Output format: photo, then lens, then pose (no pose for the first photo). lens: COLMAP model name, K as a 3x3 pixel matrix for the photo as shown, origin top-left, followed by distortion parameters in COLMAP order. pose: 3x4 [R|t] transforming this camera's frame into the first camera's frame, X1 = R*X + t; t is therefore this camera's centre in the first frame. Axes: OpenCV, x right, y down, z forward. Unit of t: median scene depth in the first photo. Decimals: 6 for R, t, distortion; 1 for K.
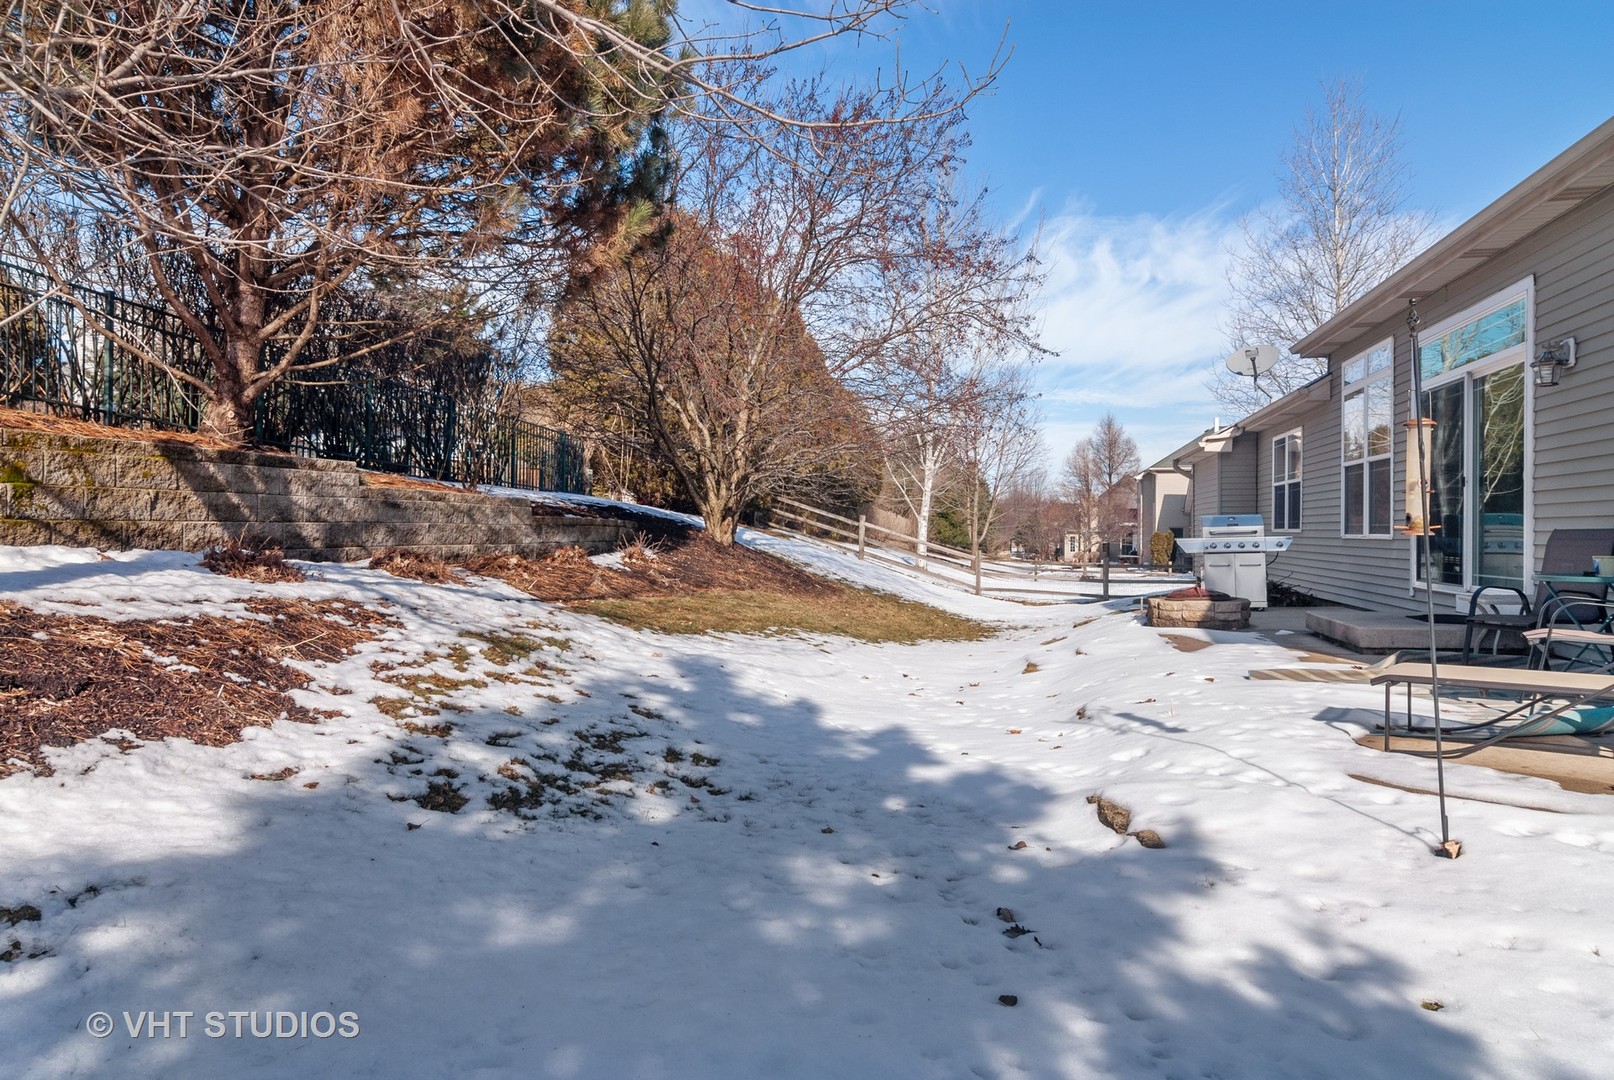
lens RADIAL K [[974.6, 0, 769.5], [0, 974.6, 532.7], [0, 0, 1]] dist [-0.002776, -0.000689]
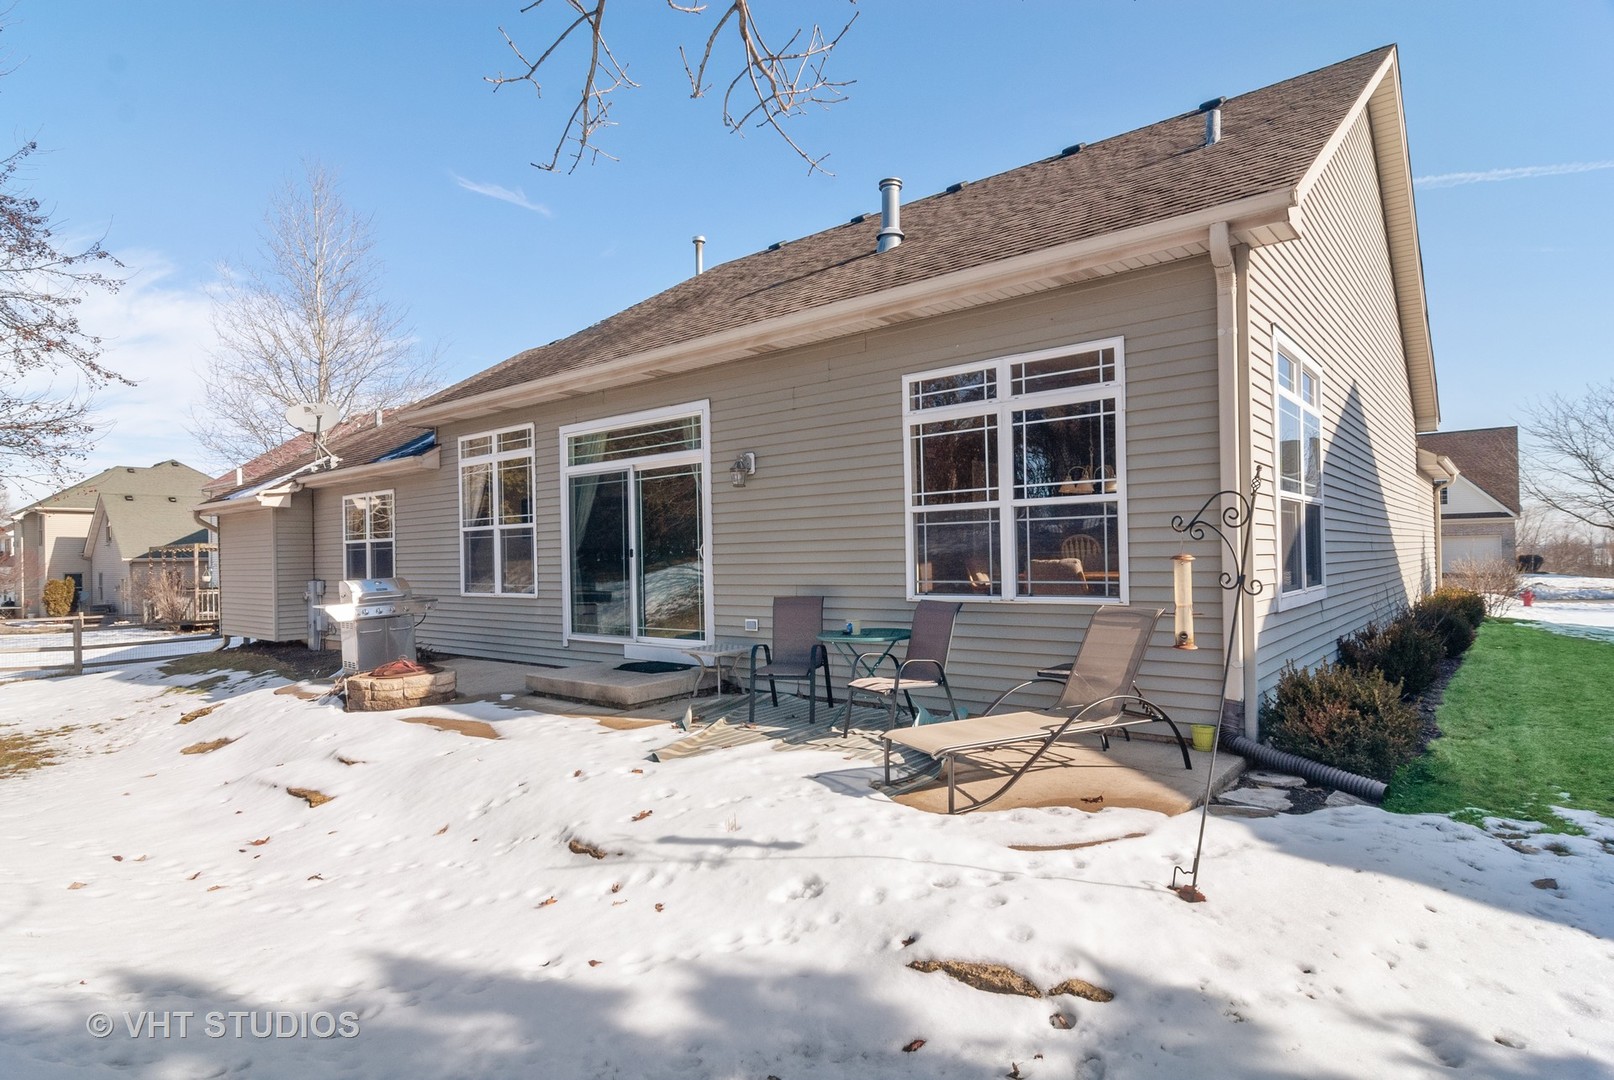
lens RADIAL K [[868.1, 0, 799.7], [0, 868.1, 538.1], [0, 0, 1]] dist [-0.000829, 0.000933]
pose [[0.435637, 0.005554, 0.900105, -0.166503], [0.027043, 0.999449, -0.019256, -0.039438], [-0.899716, 0.032730, 0.435247, 0.290671]]
